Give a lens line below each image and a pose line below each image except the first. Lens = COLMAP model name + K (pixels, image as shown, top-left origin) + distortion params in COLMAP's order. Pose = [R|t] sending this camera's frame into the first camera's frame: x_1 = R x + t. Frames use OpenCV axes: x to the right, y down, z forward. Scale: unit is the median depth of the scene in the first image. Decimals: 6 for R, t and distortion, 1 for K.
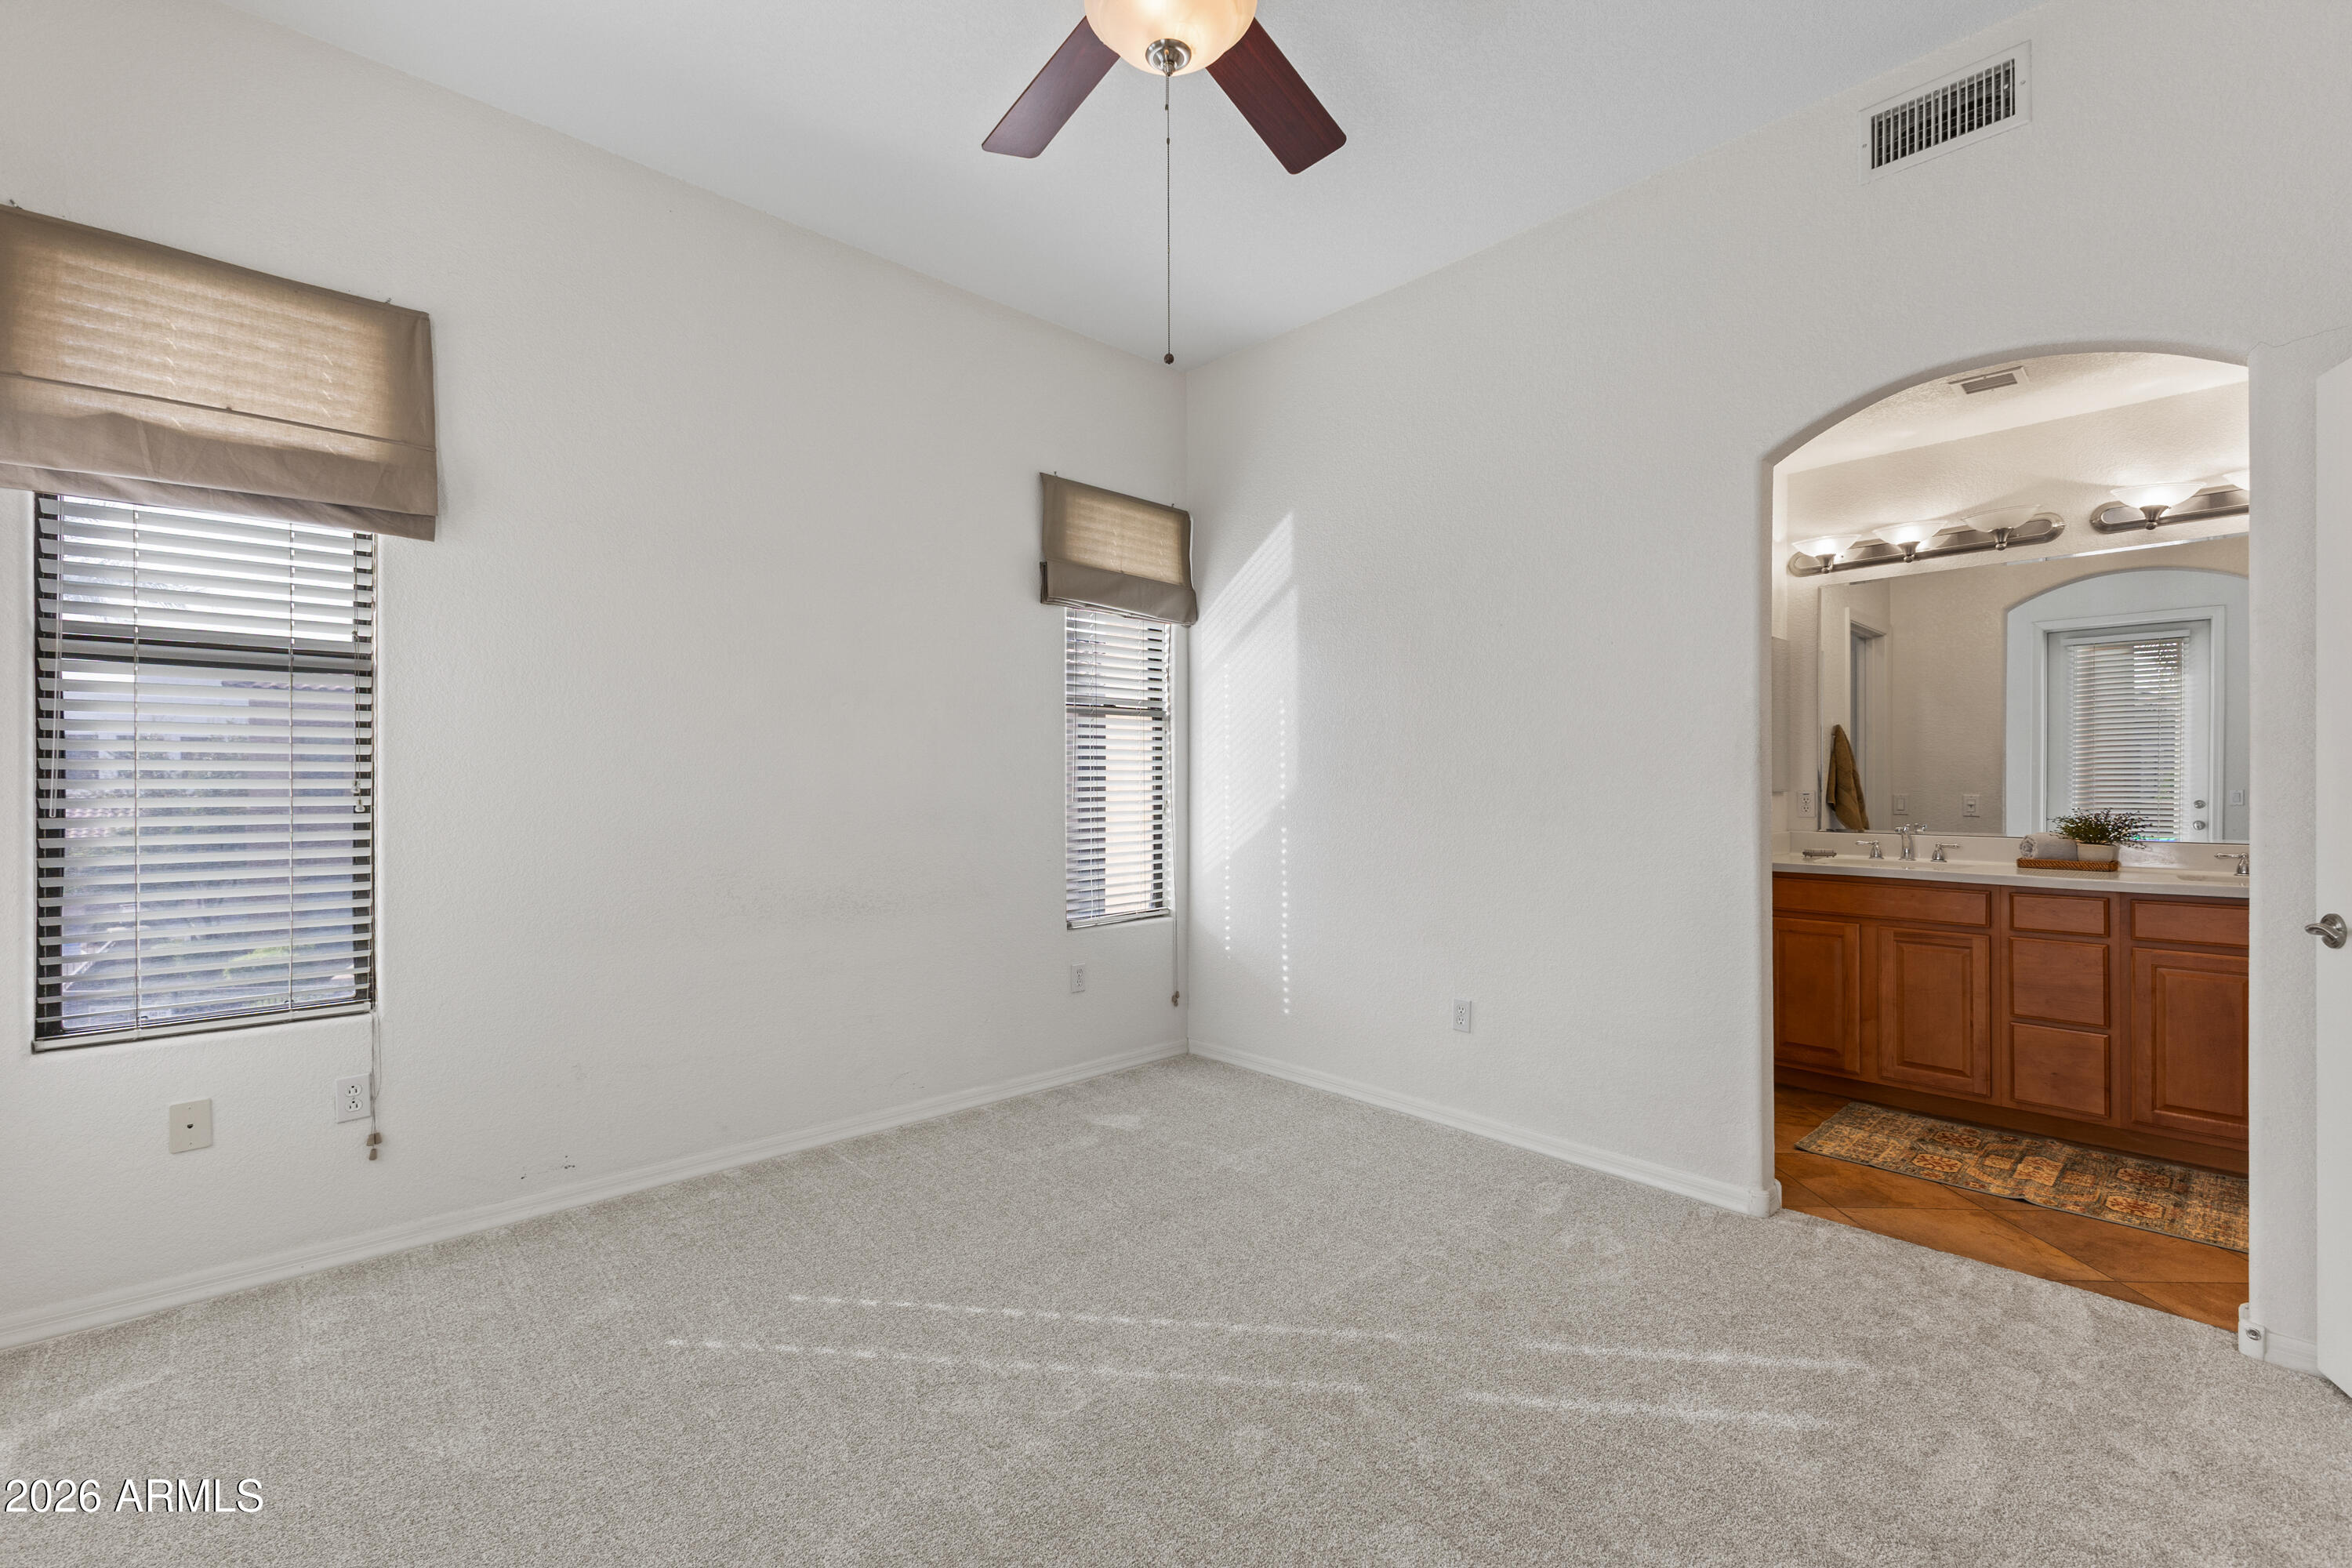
lens RADIAL K [[1020.3, 0, 1168.4], [0, 1020.3, 784.0], [0, 0, 1]] dist [0.007396, 0.000314]
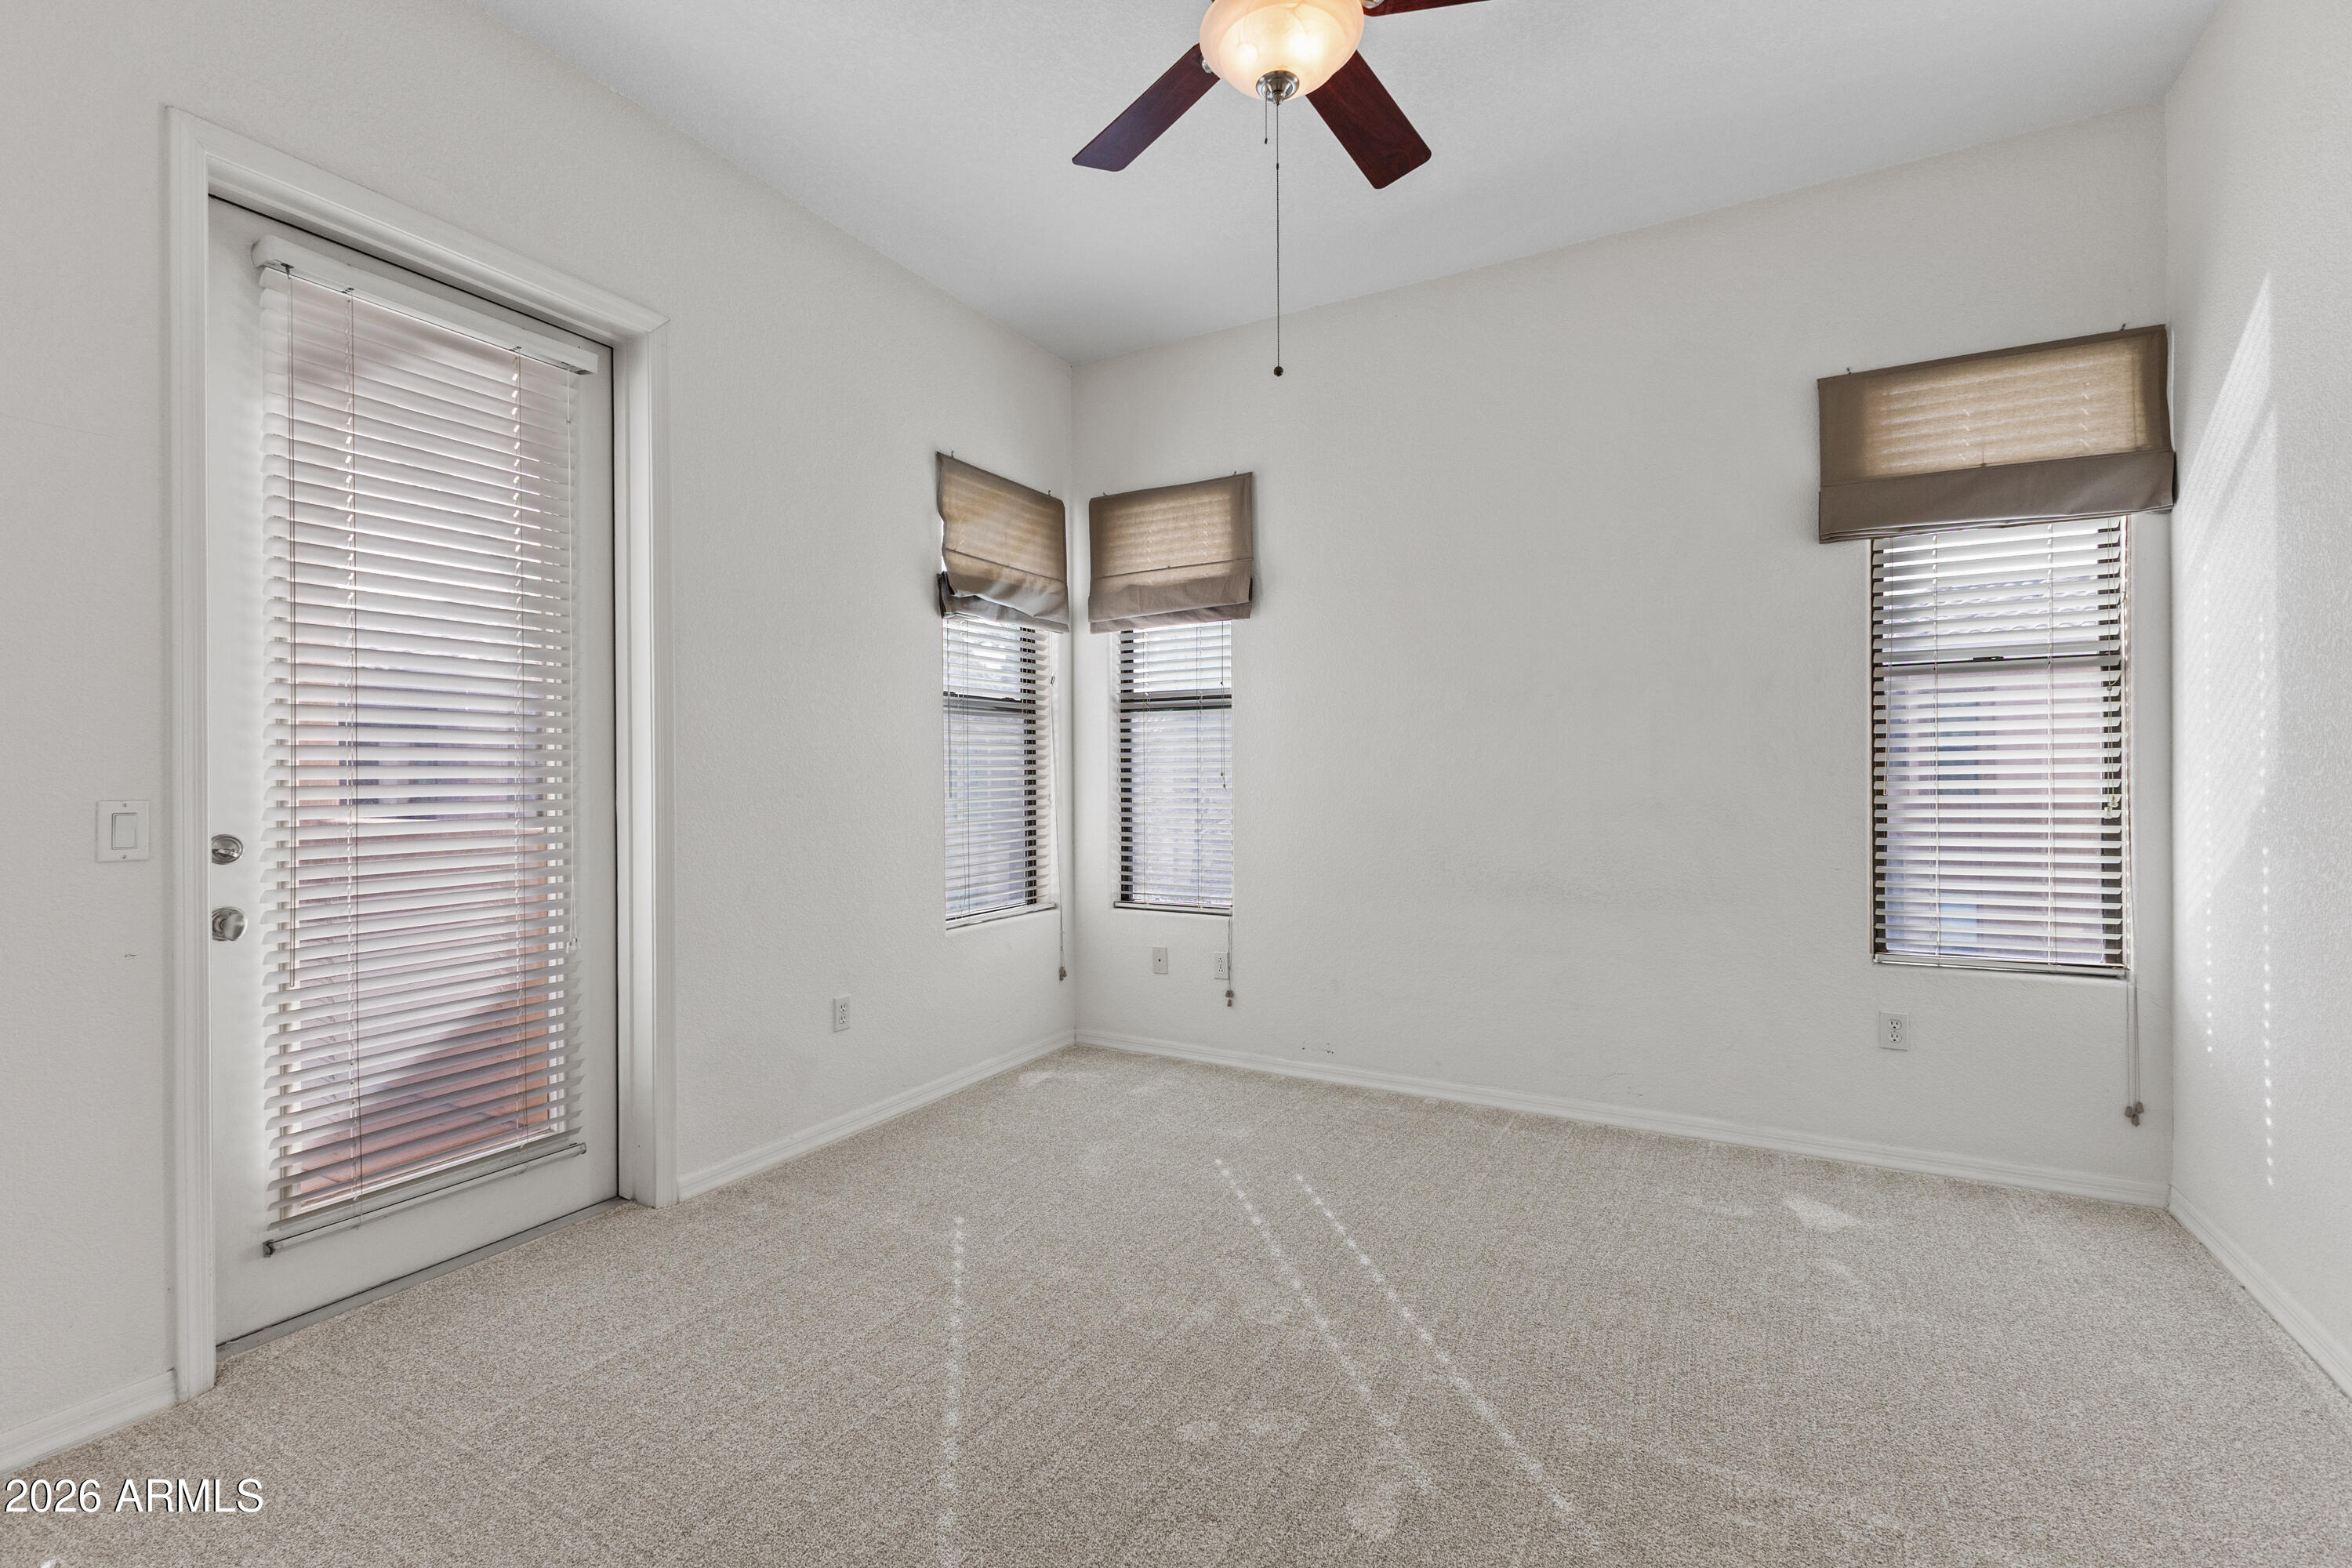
lens RADIAL K [[1020.3, 0, 1179.0], [0, 1020.3, 775.8], [0, 0, 1]] dist [0.007396, 0.000314]
pose [[0.305160, -0.002978, -0.952296, 0.630129], [0.003862, 0.999991, -0.001889, 0.003781], [0.952293, -0.003102, 0.305169, 0.370673]]
